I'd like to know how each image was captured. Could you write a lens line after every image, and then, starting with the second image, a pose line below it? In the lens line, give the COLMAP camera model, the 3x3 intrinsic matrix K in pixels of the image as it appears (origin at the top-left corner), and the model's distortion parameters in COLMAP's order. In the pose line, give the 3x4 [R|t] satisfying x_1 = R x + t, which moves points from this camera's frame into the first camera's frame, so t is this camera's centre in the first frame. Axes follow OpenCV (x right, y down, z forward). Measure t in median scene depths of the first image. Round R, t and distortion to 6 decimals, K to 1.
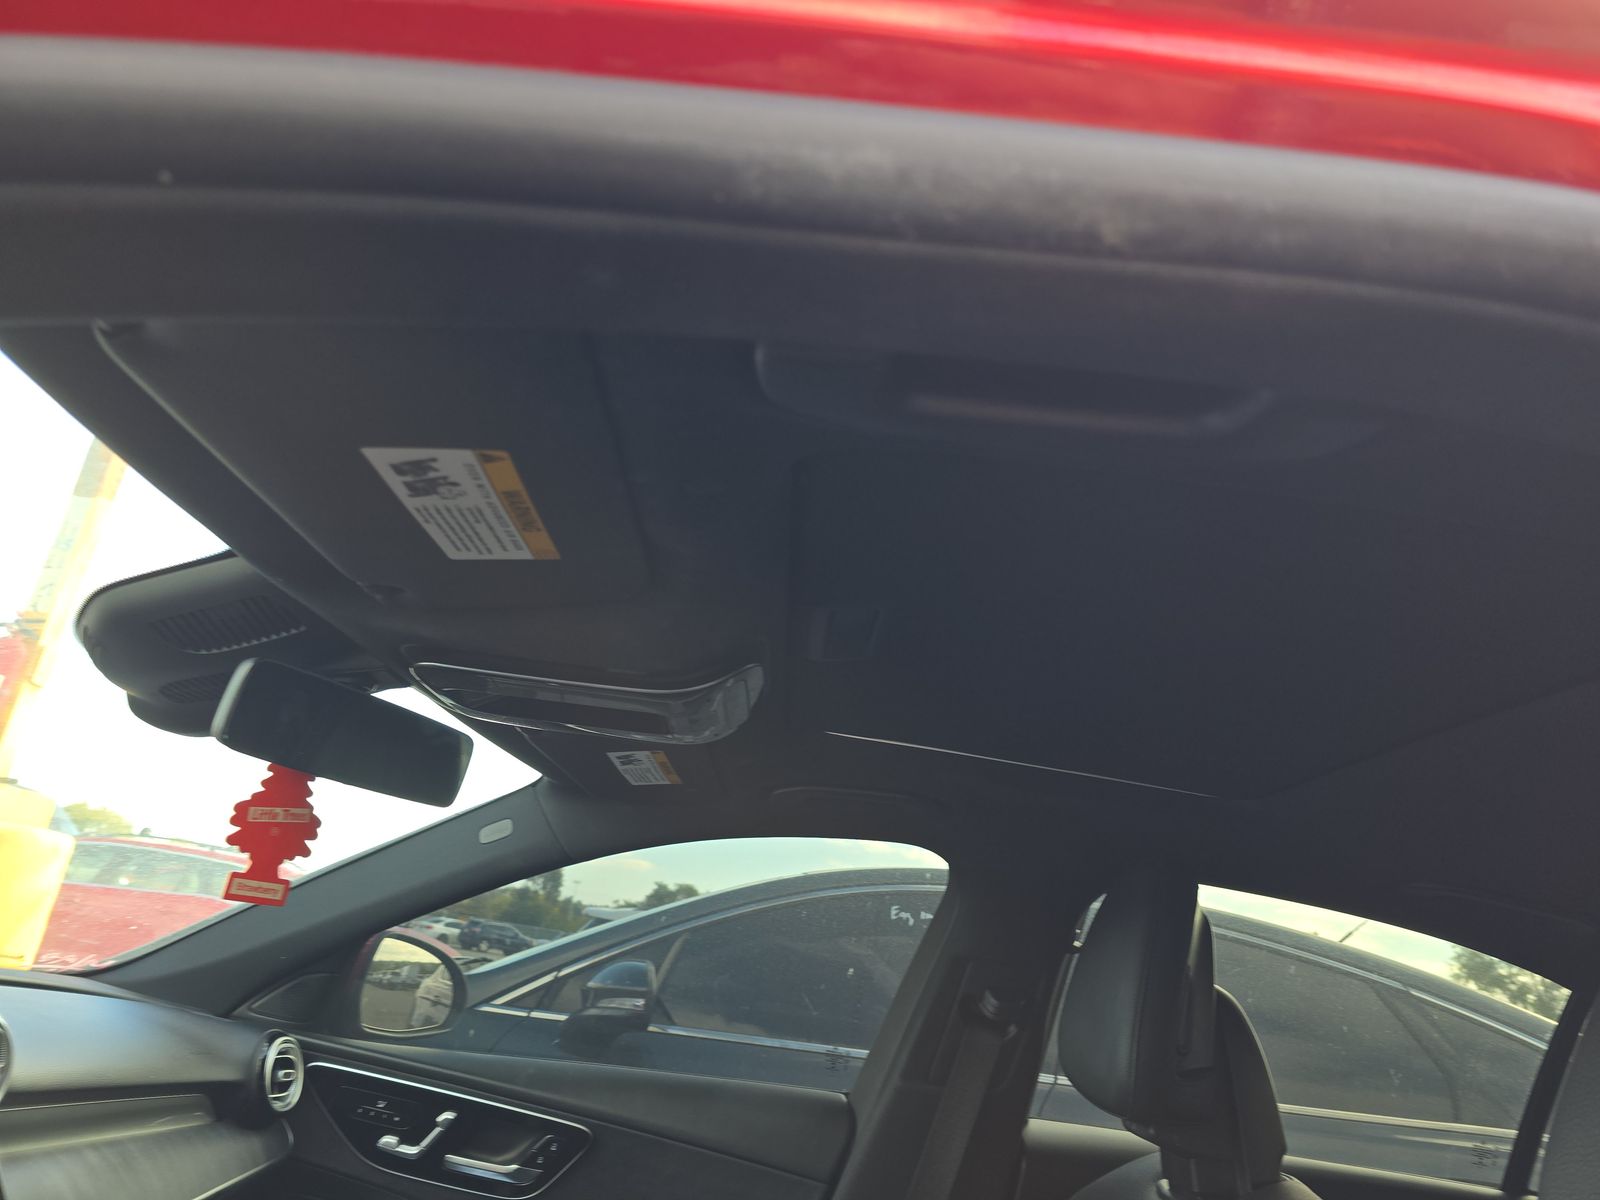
lens RADIAL K [[1071.8, 0, 814.2], [0, 1071.8, 599.6], [0, 0, 1]] dist [0.037229, -0.031224]
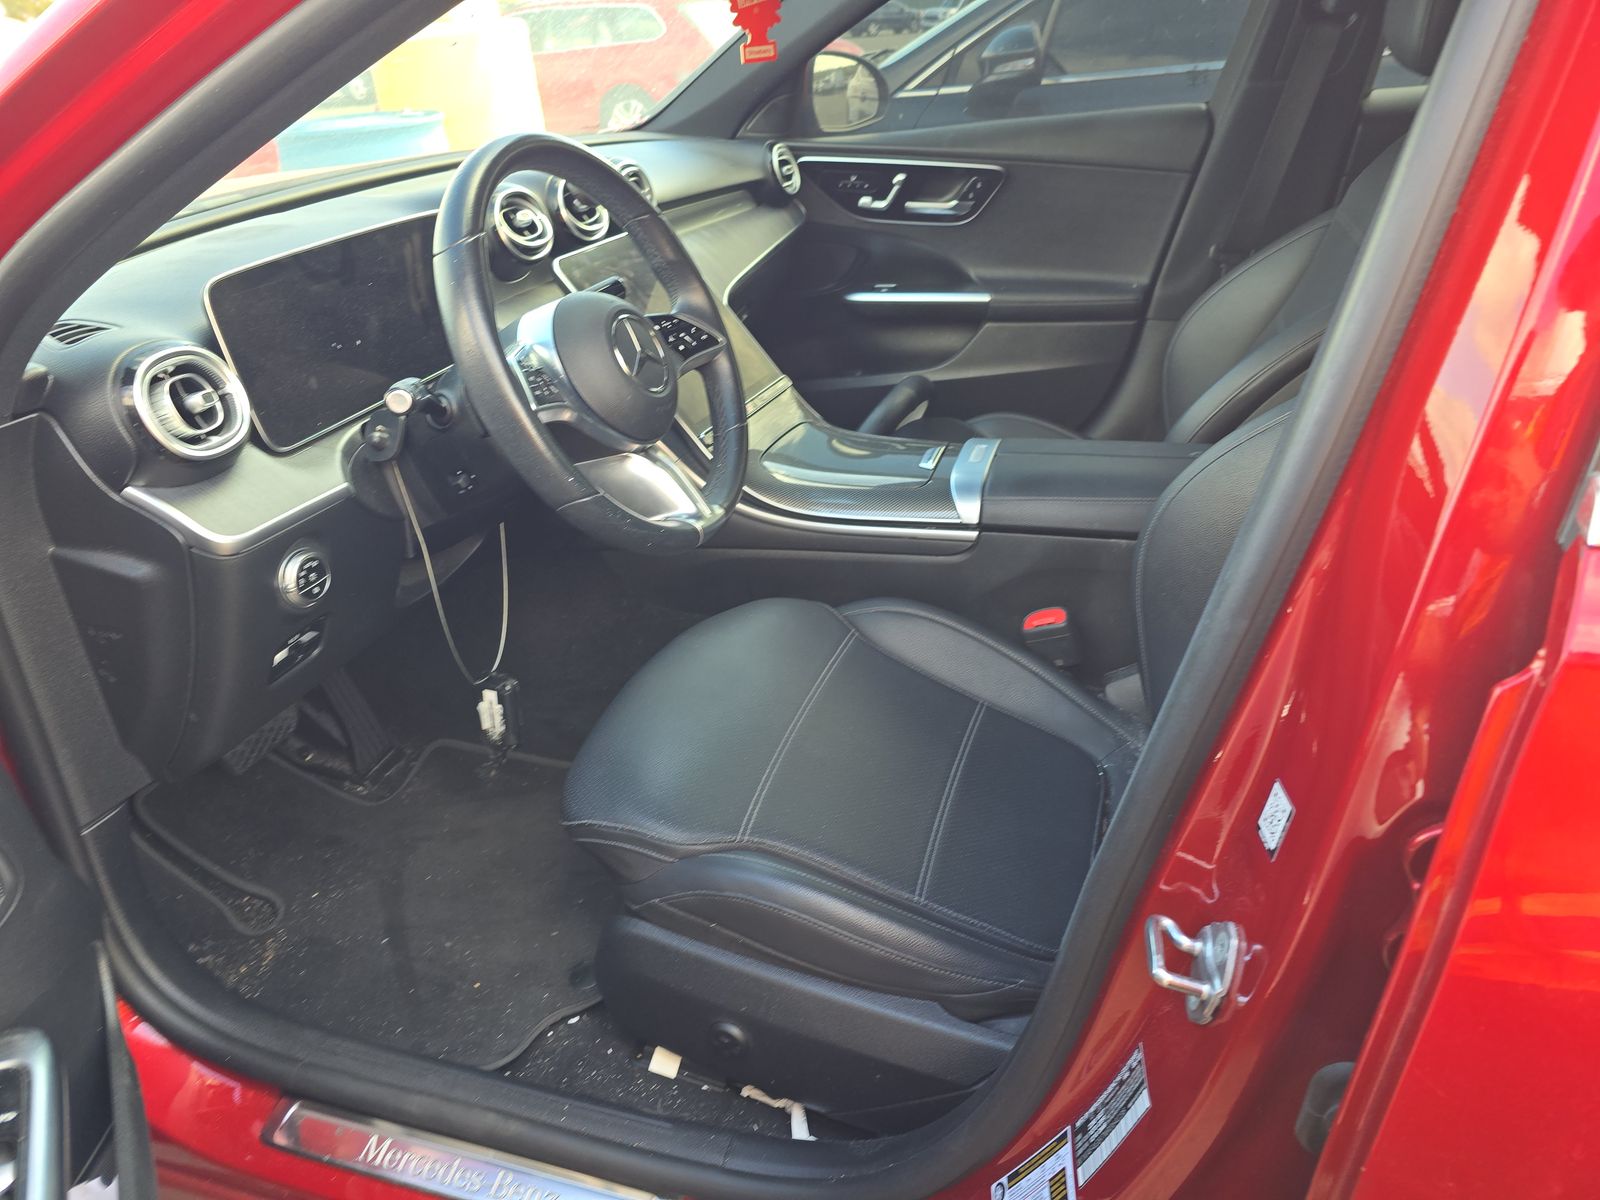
lens RADIAL K [[1071.8, 0, 791.4], [0, 1071.8, 598.8], [0, 0, 1]] dist [0.037229, -0.031224]
pose [[0.917363, -0.022439, -0.397419, 0.071863], [0.306219, 0.677662, 0.668584, -0.125037], [0.254313, -0.735031, 0.628533, -0.304764]]
